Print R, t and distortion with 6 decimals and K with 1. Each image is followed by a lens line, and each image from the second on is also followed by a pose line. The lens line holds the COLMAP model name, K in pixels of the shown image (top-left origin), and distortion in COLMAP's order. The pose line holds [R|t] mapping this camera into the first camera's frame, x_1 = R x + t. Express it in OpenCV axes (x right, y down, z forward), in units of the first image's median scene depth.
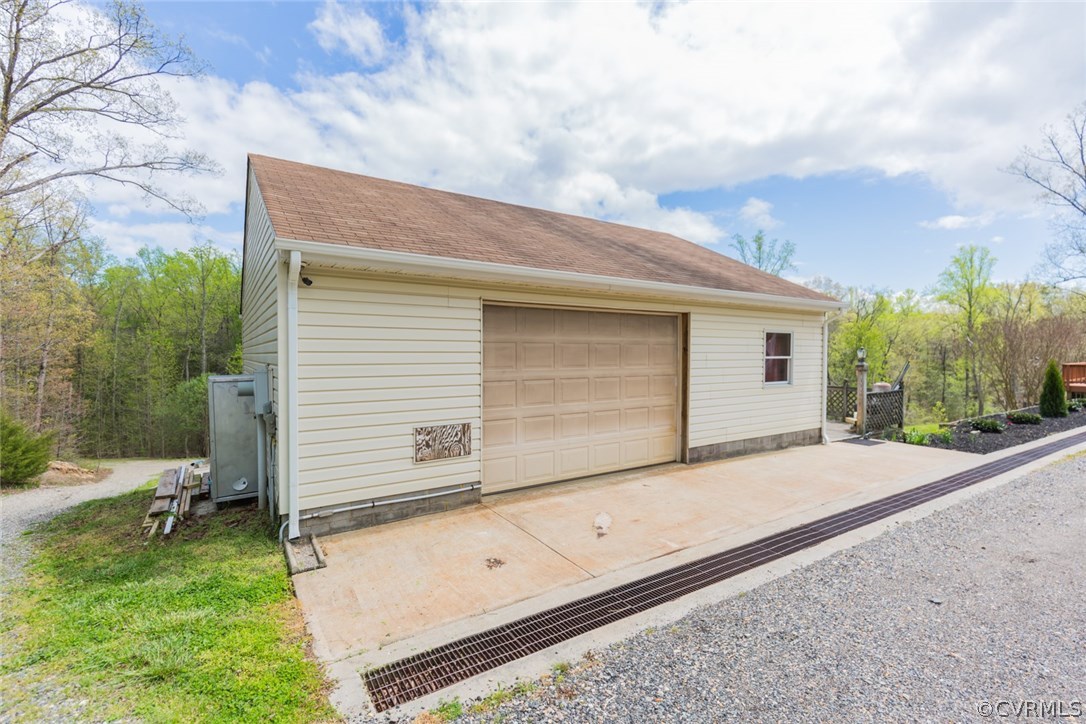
lens RADIAL K [[489.1, 0, 546.1], [0, 489.1, 361.3], [0, 0, 1]] dist [-0.004413, -0.000427]
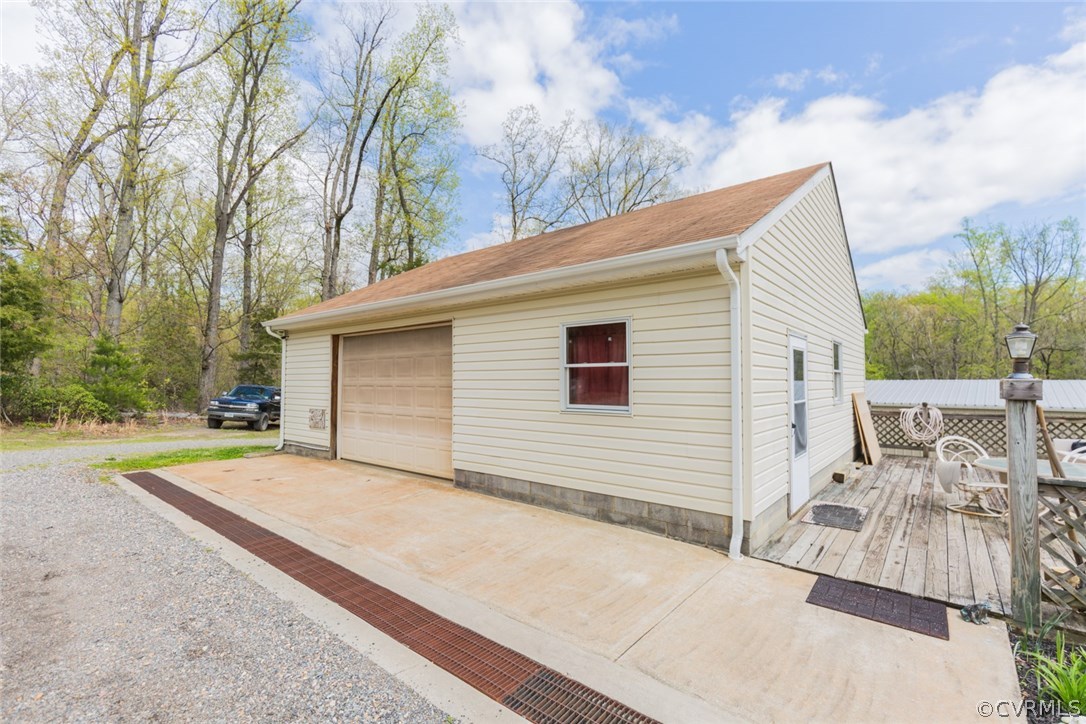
lens RADIAL K [[489.1, 0, 546.1], [0, 489.1, 361.3], [0, 0, 1]] dist [-0.004413, -0.000427]
pose [[0.298291, -0.041059, -0.953591, 0.953403], [-0.017442, 0.998673, -0.048456, 0.016851], [0.954315, 0.031087, 0.297179, 0.698400]]
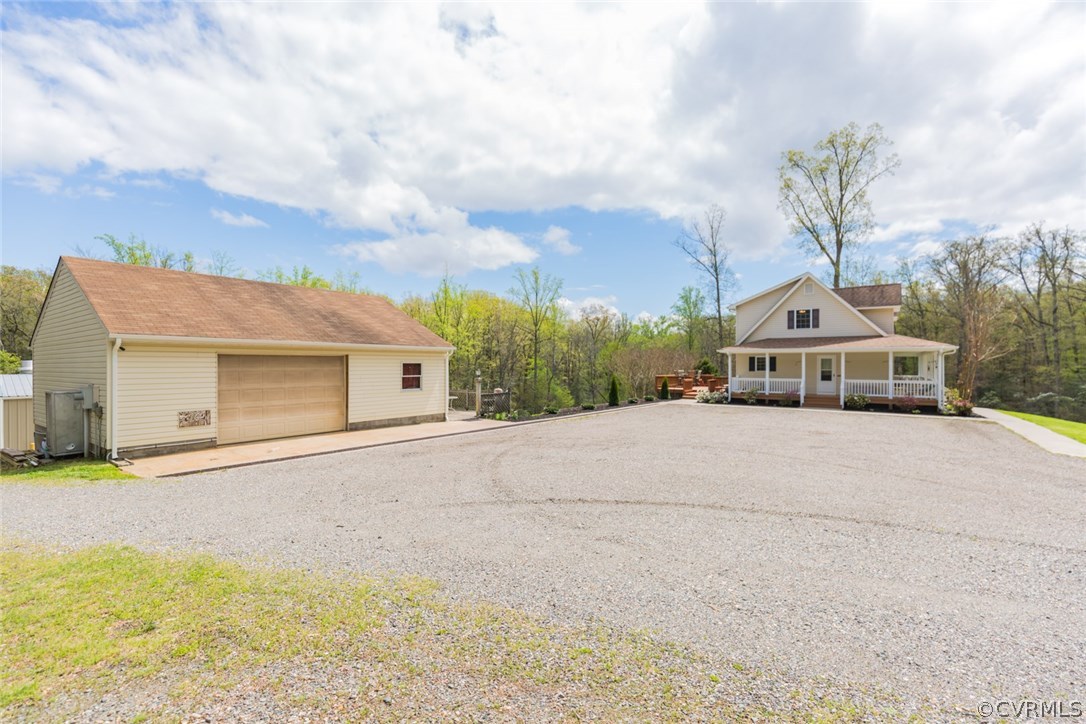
lens RADIAL K [[490.2, 0, 540.1], [0, 490.2, 369.5], [0, 0, 1]] dist [0.045039, -0.015964]
pose [[0.938944, -0.004772, 0.344038, 0.260647], [0.007616, 0.999947, -0.006916, -0.015426], [-0.343987, 0.009114, 0.938930, -0.899253]]
